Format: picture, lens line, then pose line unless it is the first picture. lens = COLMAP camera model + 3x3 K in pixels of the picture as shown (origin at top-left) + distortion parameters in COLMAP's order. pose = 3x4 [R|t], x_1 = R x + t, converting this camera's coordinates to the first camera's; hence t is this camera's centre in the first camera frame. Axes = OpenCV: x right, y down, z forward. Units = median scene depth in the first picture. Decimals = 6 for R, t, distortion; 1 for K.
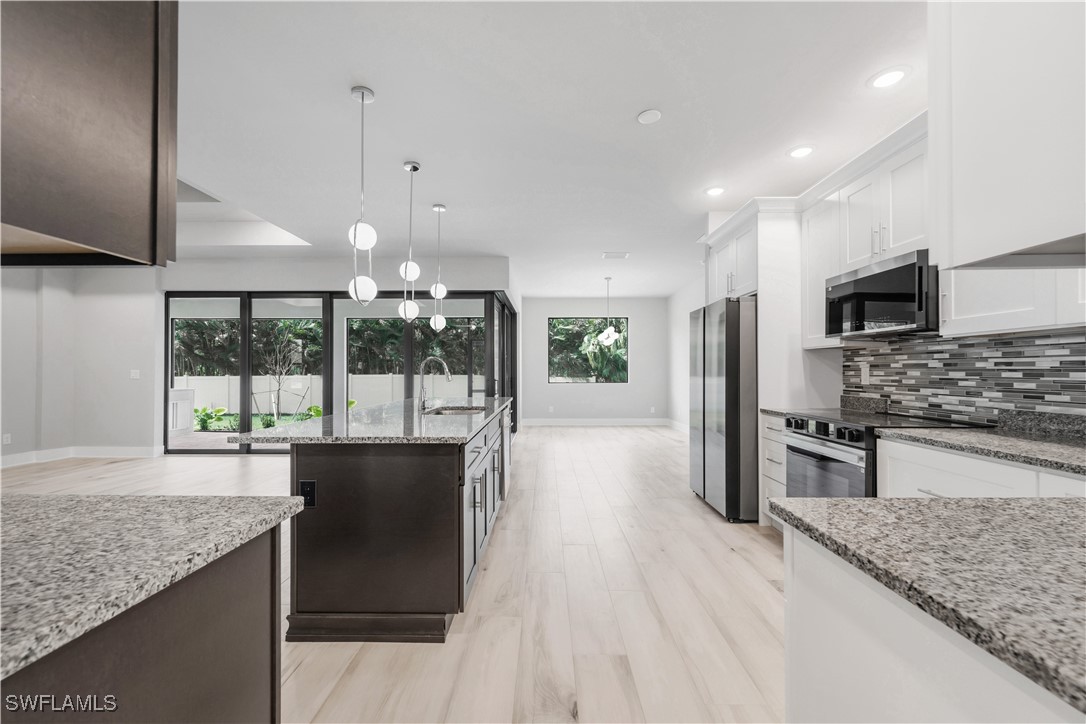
lens RADIAL K [[451.3, 0, 543.0], [0, 451.3, 360.2], [0, 0, 1]] dist [-0.001382, -0.018518]
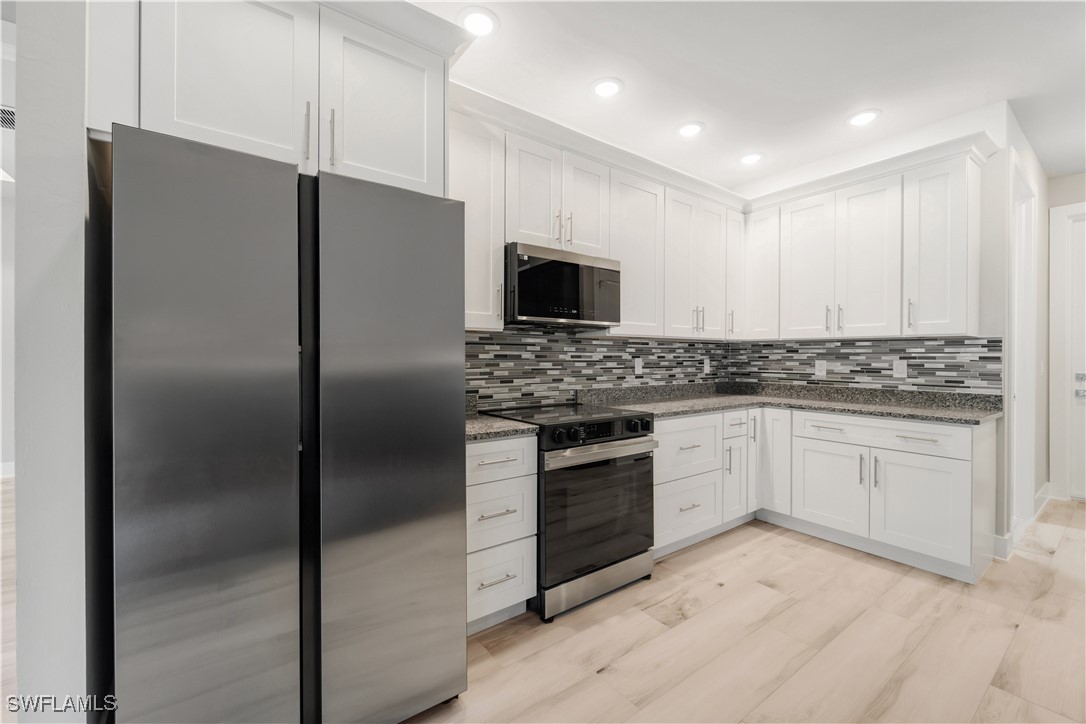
lens RADIAL K [[446.0, 0, 535.9], [0, 446.0, 357.7], [0, 0, 1]] dist [0.000500, 0.000131]
pose [[-0.587412, -0.000044, 0.809288, 0.002426], [-0.018156, 0.999749, -0.013124, 0.024800], [-0.809084, -0.022402, -0.587266, 1.463176]]
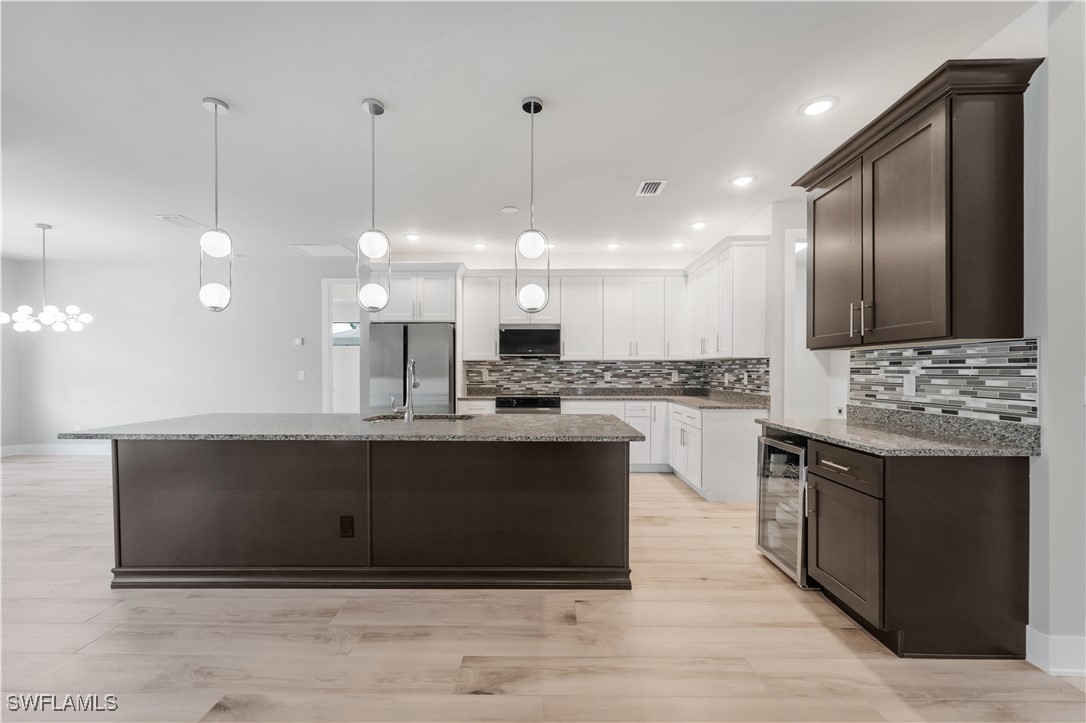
lens RADIAL K [[437.3, 0, 536.9], [0, 437.3, 371.9], [0, 0, 1]] dist [-0.000146, 0.000030]
pose [[0.017310, -0.000033, 0.999850, -1.244726], [-0.022729, 0.999742, 0.000427, 0.012952], [-0.999592, -0.022733, 0.017305, 0.837606]]
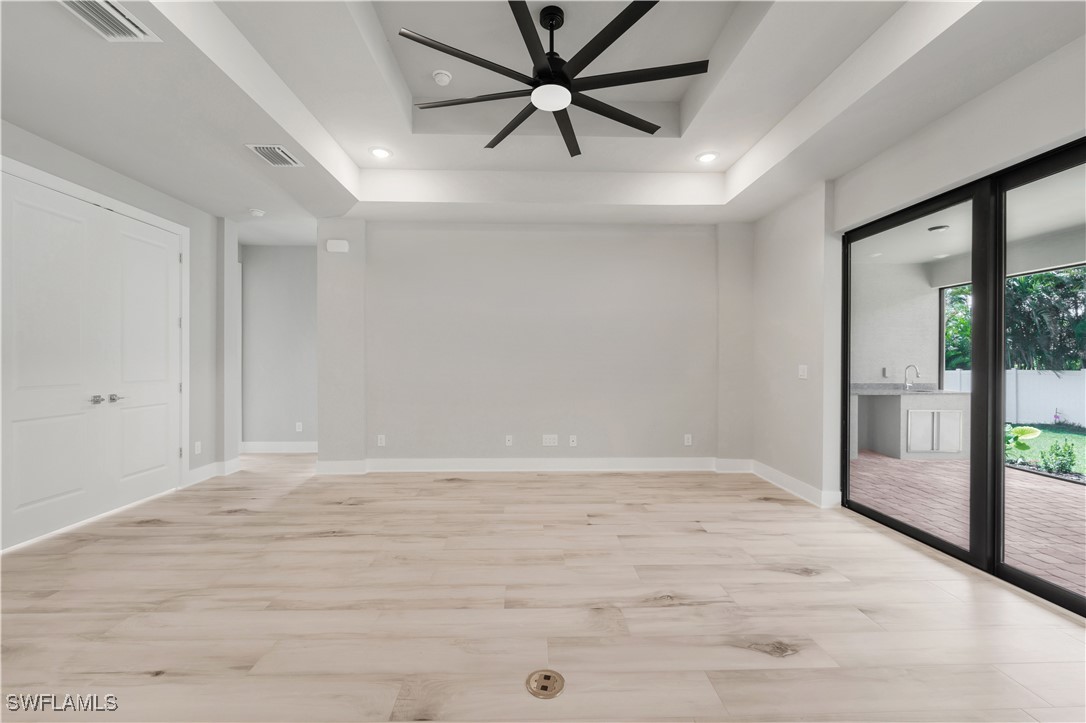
lens RADIAL K [[439.5, 0, 542.3], [0, 439.5, 357.8], [0, 0, 1]] dist [-0.000327, 0.000015]
pose [[0.028804, 0.001193, -0.999584, -0.605886], [0.018969, 0.999819, 0.001739, 0.007037], [0.999405, -0.019012, 0.028776, 1.298815]]
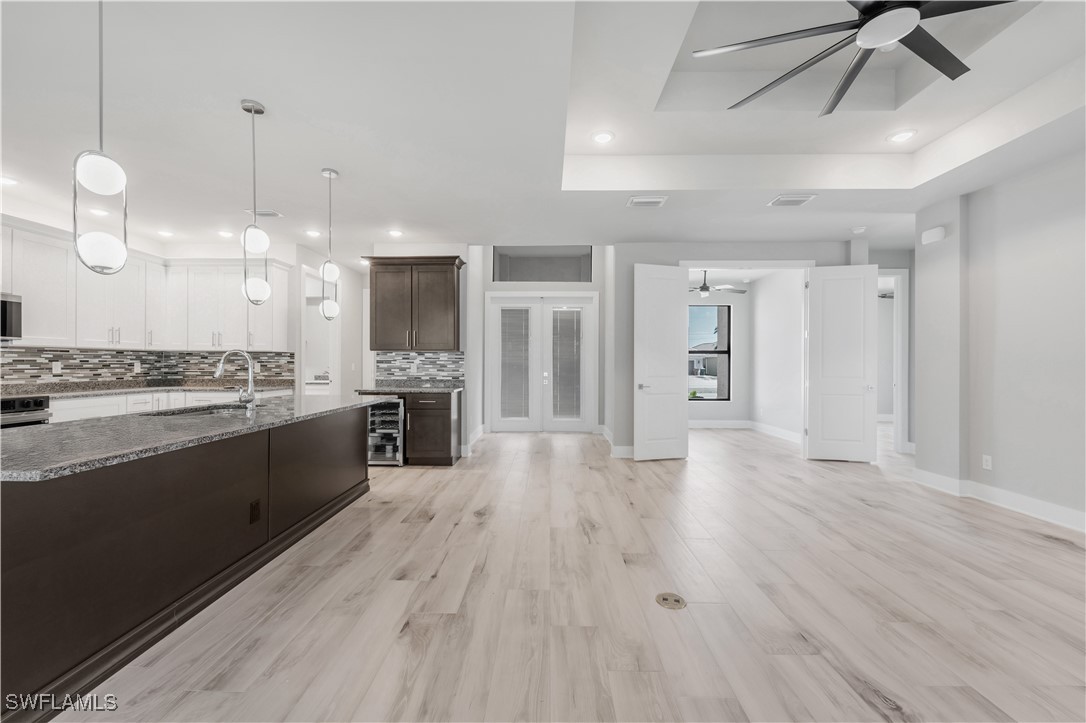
lens RADIAL K [[442.8, 0, 542.0], [0, 442.8, 364.1], [0, 0, 1]] dist [0.003045, 0.000018]
pose [[-0.999791, -0.000343, 0.020420, -0.990528], [-0.000752, 0.999799, -0.020021, 0.044833], [-0.020409, -0.020032, -0.999591, 2.120338]]
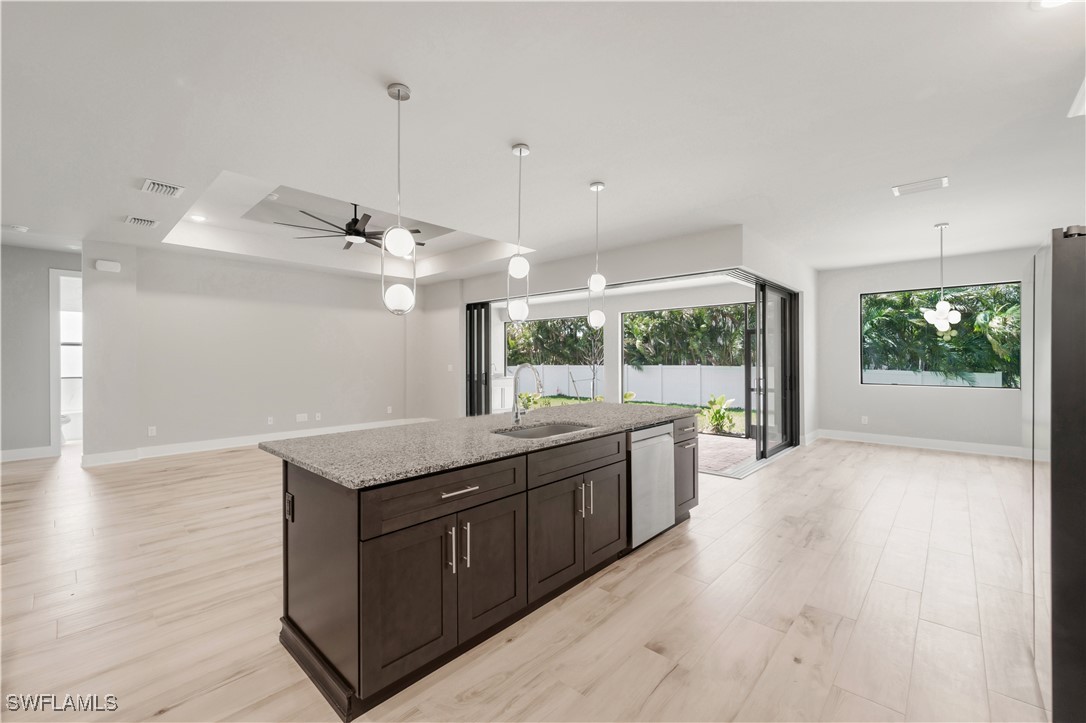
lens RADIAL K [[447.2, 0, 539.8], [0, 447.2, 359.6], [0, 0, 1]] dist [-0.009164, -0.000047]
pose [[0.734480, 0.004377, -0.678616, 0.410983], [0.013017, 0.999704, 0.020536, -0.034753], [0.678505, -0.023916, 0.734206, 0.427131]]
